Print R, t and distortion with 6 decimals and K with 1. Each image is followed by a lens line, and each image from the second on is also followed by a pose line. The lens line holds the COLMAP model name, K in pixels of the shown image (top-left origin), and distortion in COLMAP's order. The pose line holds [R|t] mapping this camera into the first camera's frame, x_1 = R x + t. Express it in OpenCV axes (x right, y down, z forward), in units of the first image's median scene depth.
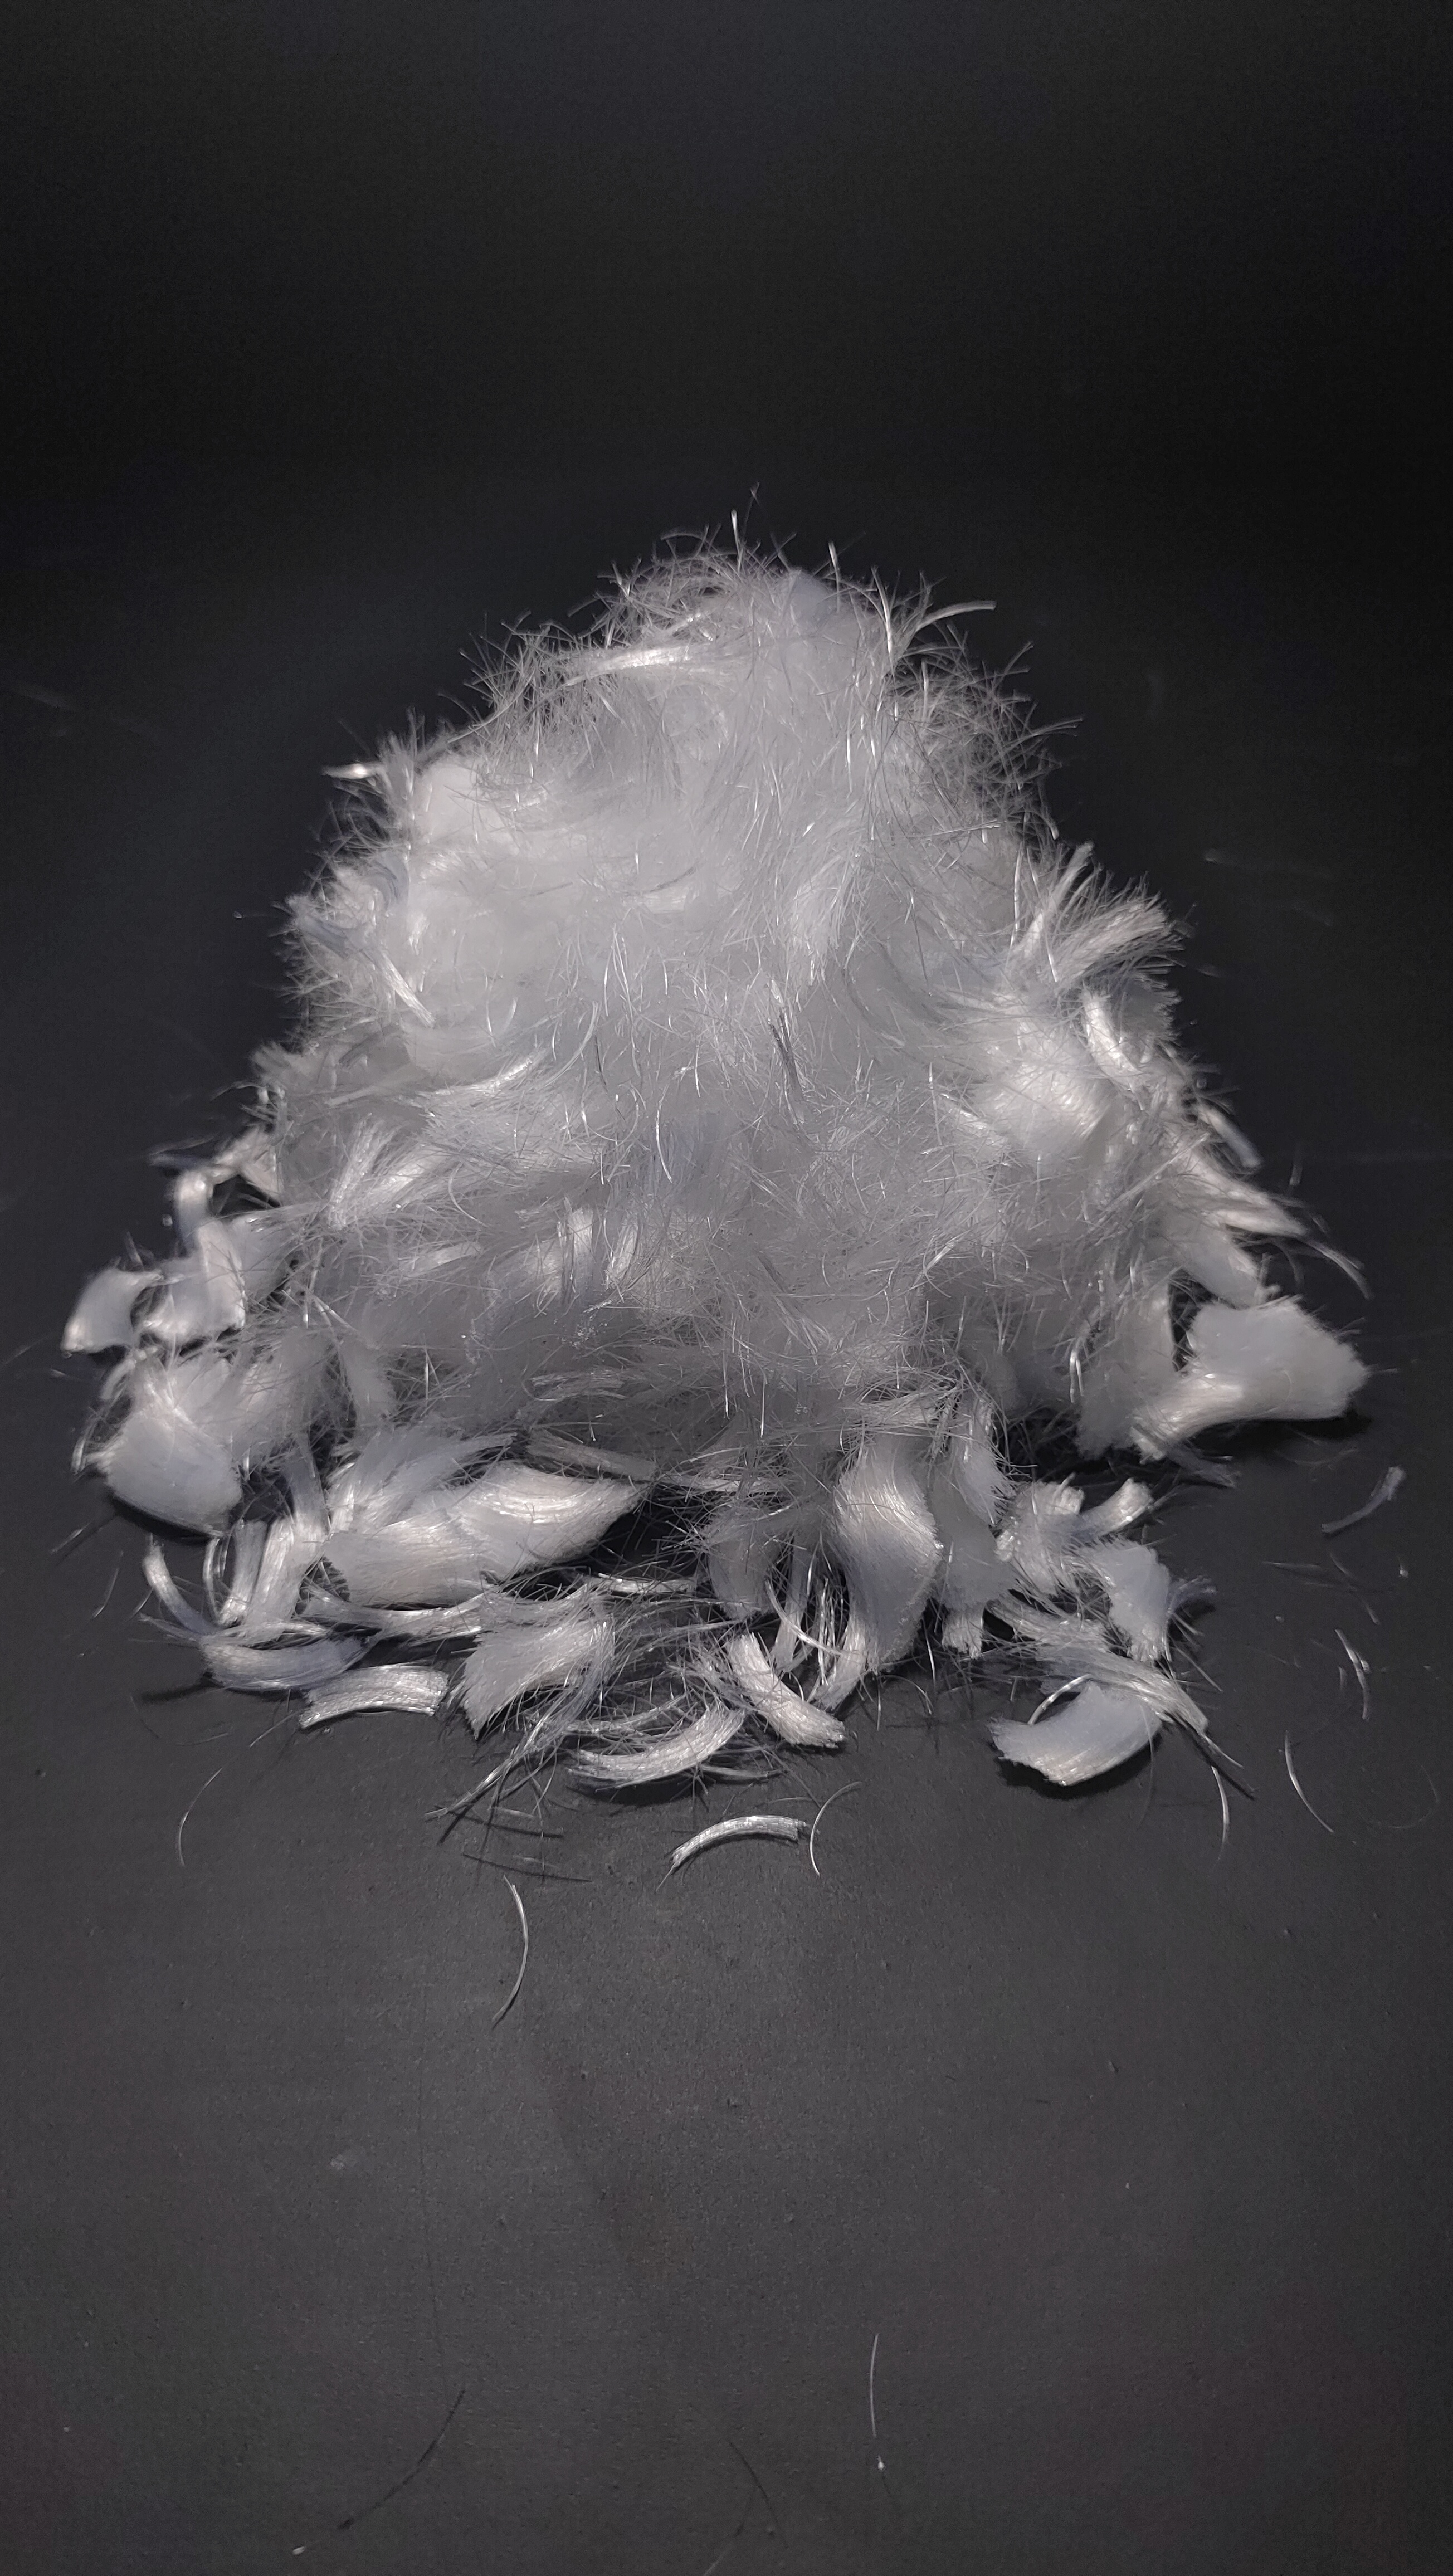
lens RADIAL K [[1944.7, 0, 715.8], [0, 1944.7, 1275.1], [0, 0, 1]] dist [-0.025907, -0.004385]
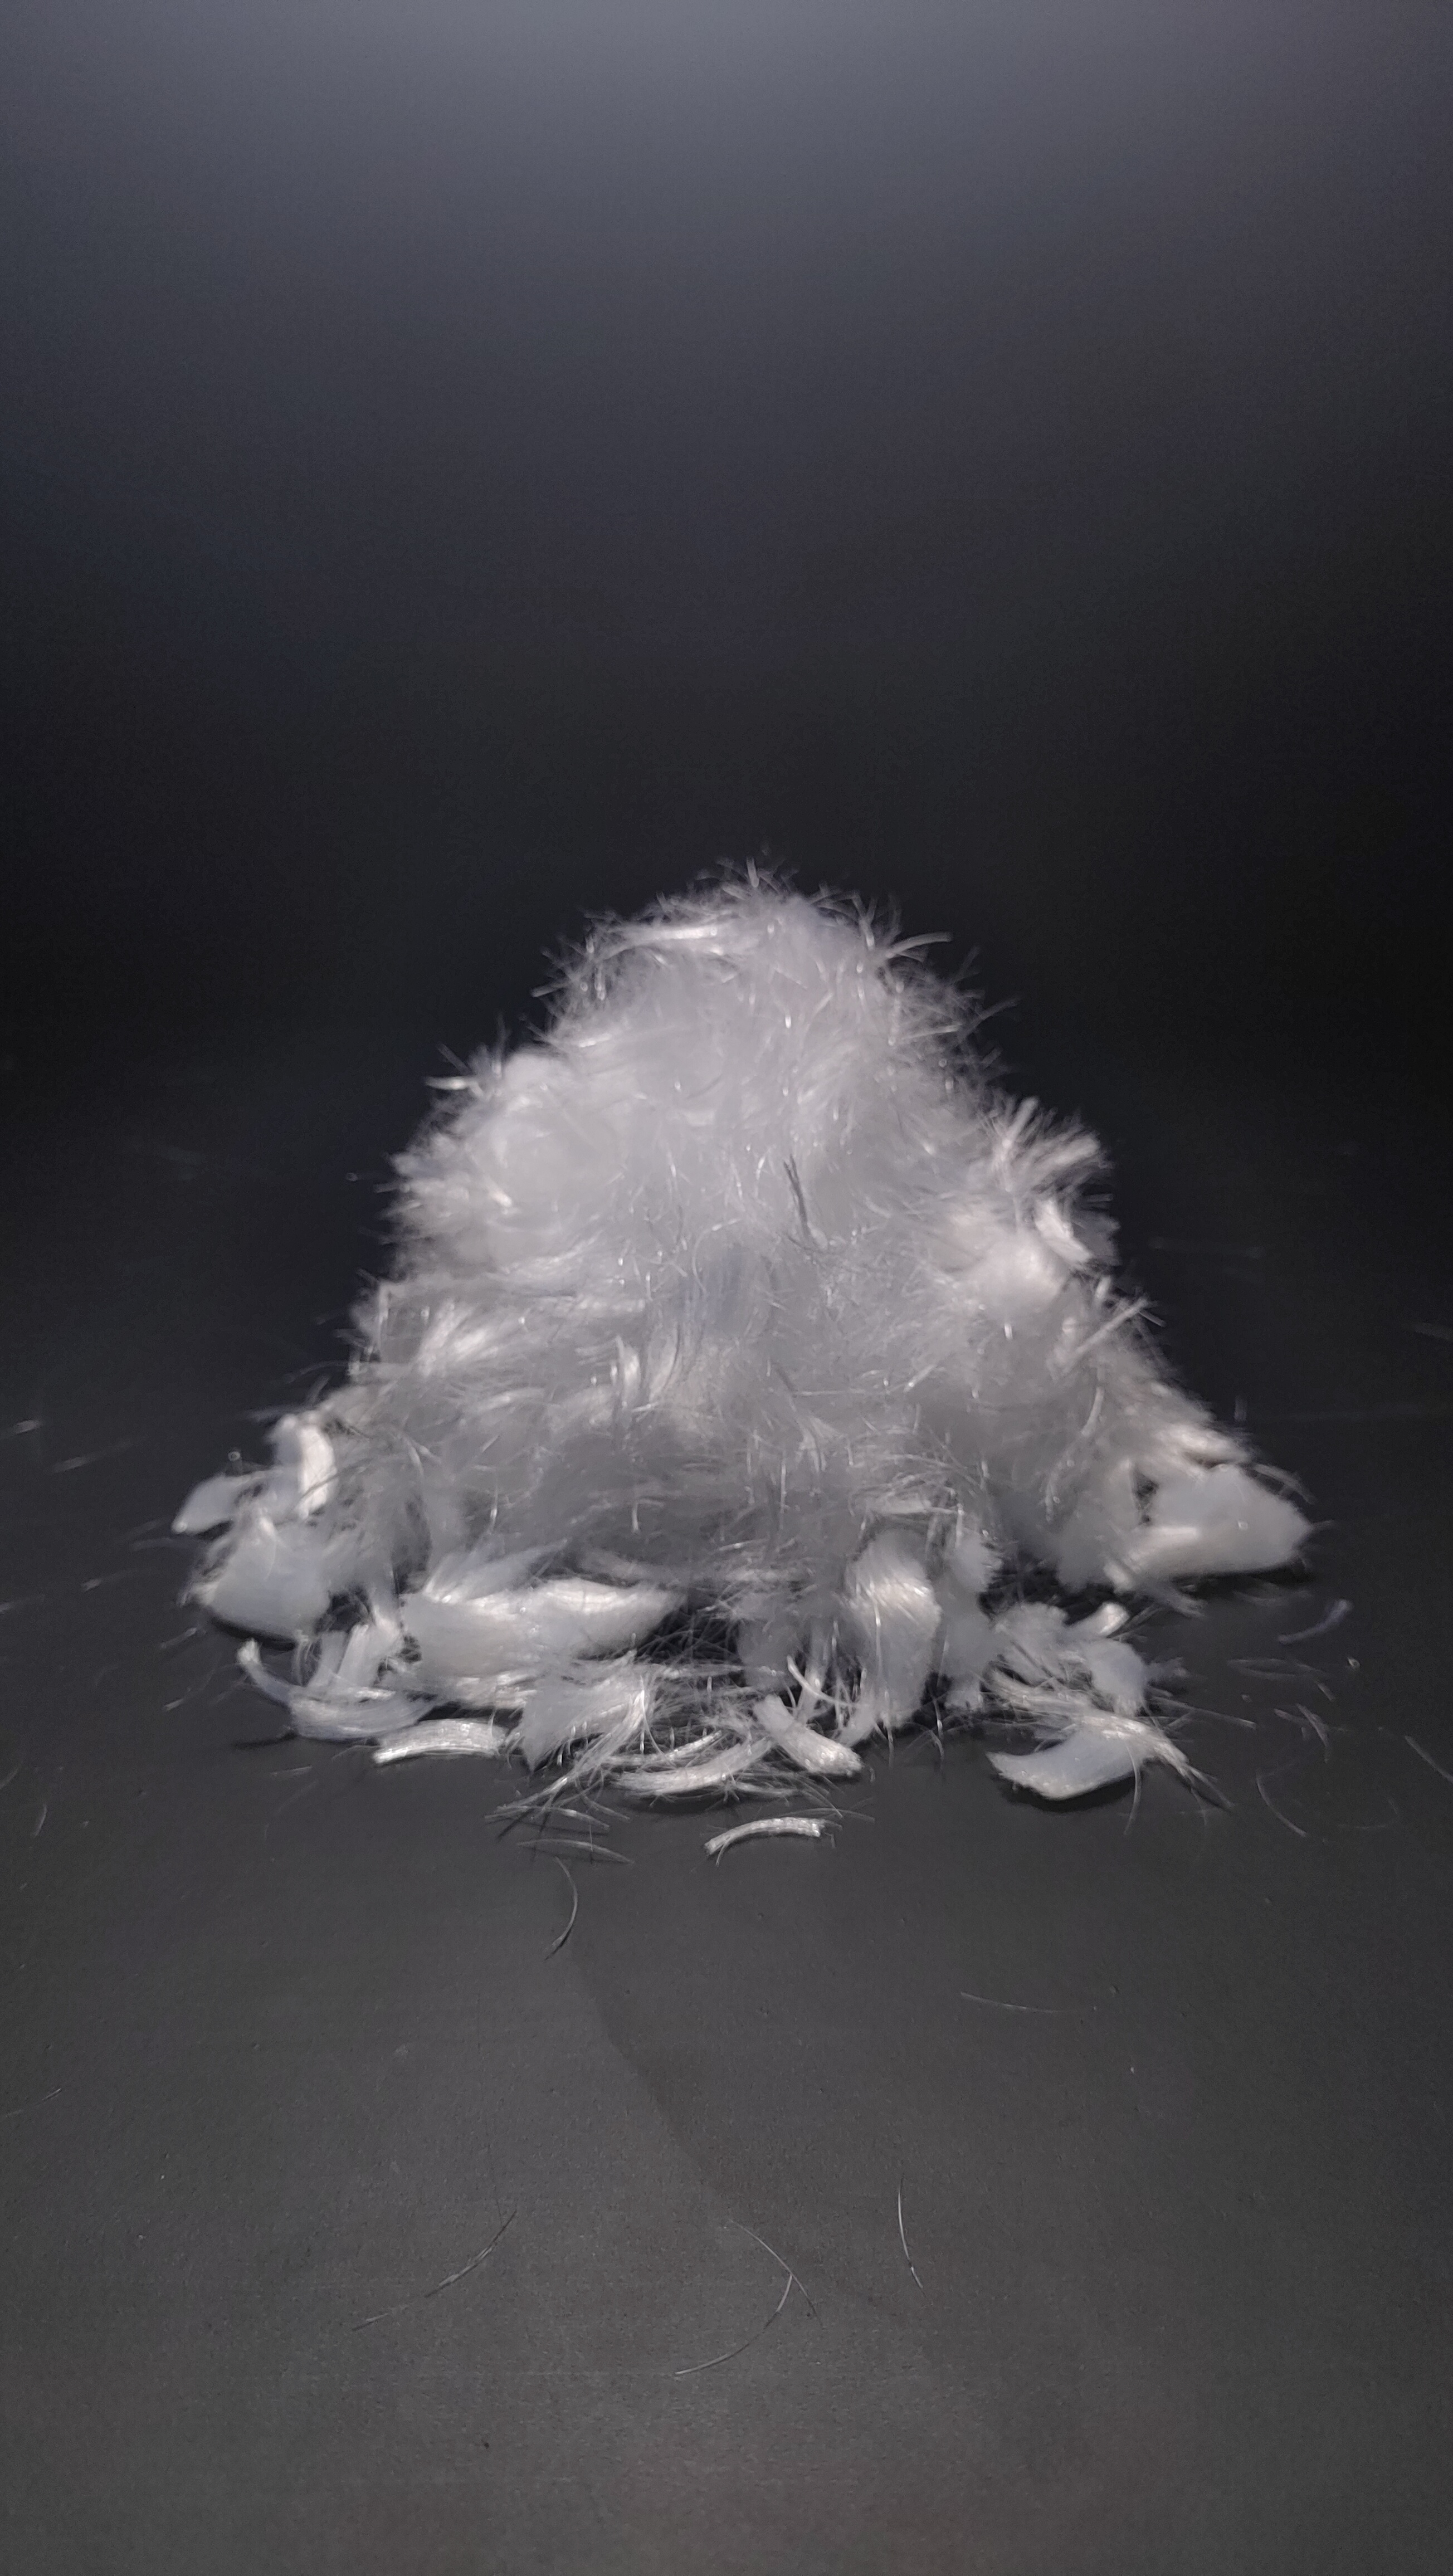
lens RADIAL K [[1944.7, 0, 718.0], [0, 1944.7, 1292.3], [0, 0, 1]] dist [-0.025907, -0.004385]
pose [[0.999953, -0.007730, -0.005774, -0.006574], [0.005032, 0.928398, -0.371554, 0.371833], [0.008232, 0.371508, 0.928393, -0.129945]]
